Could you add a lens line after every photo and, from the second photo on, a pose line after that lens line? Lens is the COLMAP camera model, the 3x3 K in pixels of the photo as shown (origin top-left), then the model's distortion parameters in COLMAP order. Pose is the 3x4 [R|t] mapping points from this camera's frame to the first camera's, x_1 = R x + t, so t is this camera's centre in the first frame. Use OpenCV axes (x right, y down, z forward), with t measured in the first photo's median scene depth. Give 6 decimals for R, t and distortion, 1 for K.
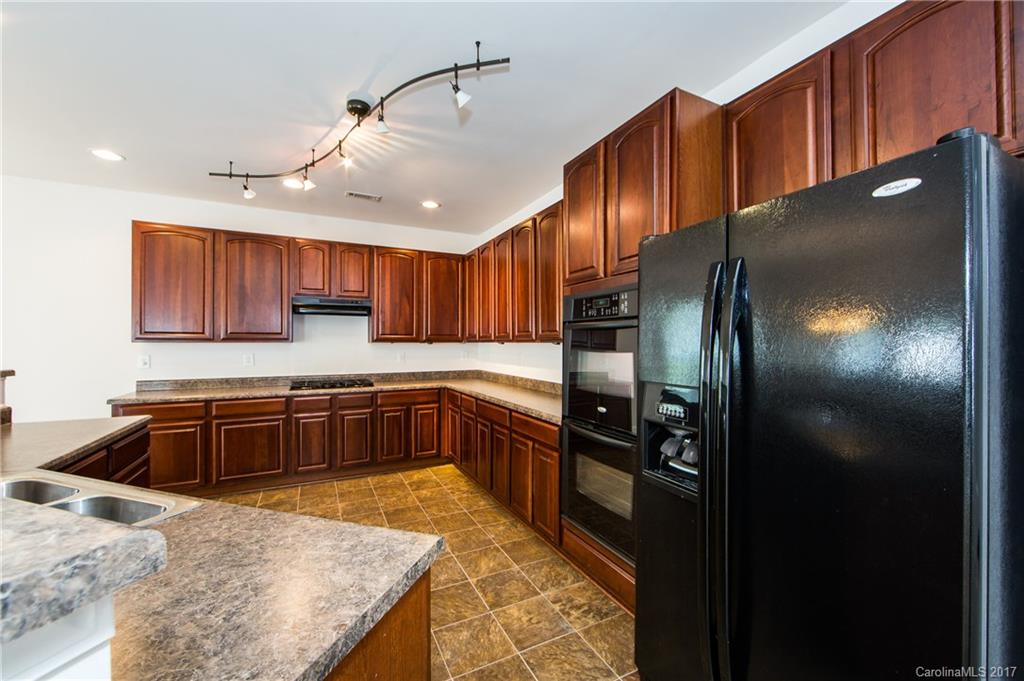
lens RADIAL K [[397.2, 0, 517.0], [0, 397.2, 341.6], [0, 0, 1]] dist [-0.026281, -0.000017]
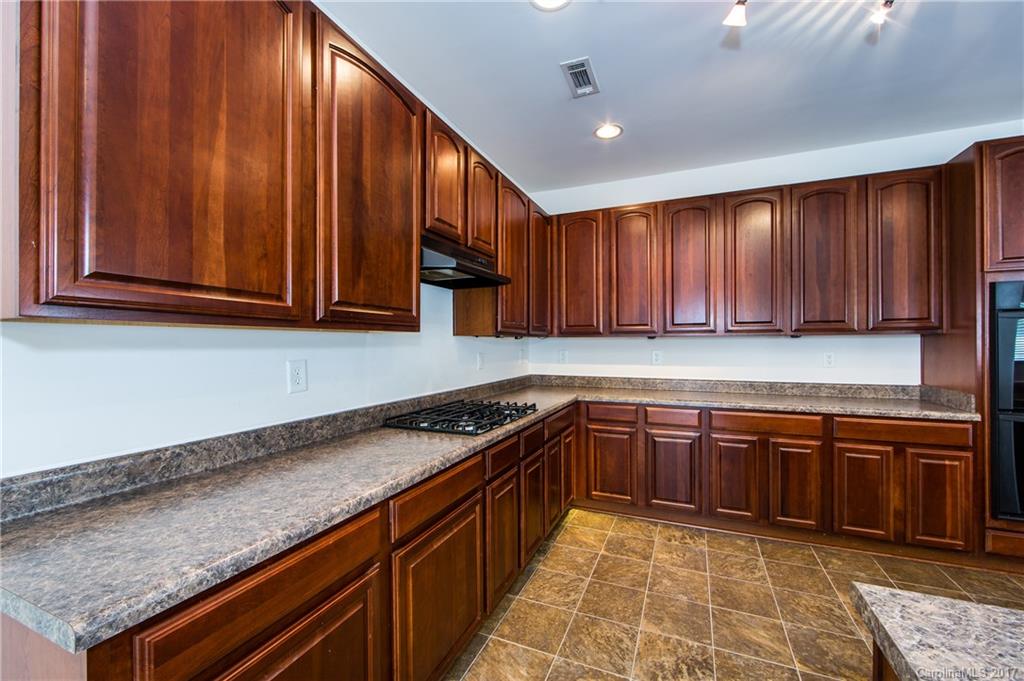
lens RADIAL K [[413.7, 0, 517.6], [0, 413.7, 340.4], [0, 0, 1]] dist [0.000833, 0.000005]
pose [[0.765213, 0.004616, 0.643760, -0.899898], [-0.010288, 0.999934, 0.005060, 0.009355], [-0.643694, -0.010495, 0.765211, 0.631193]]
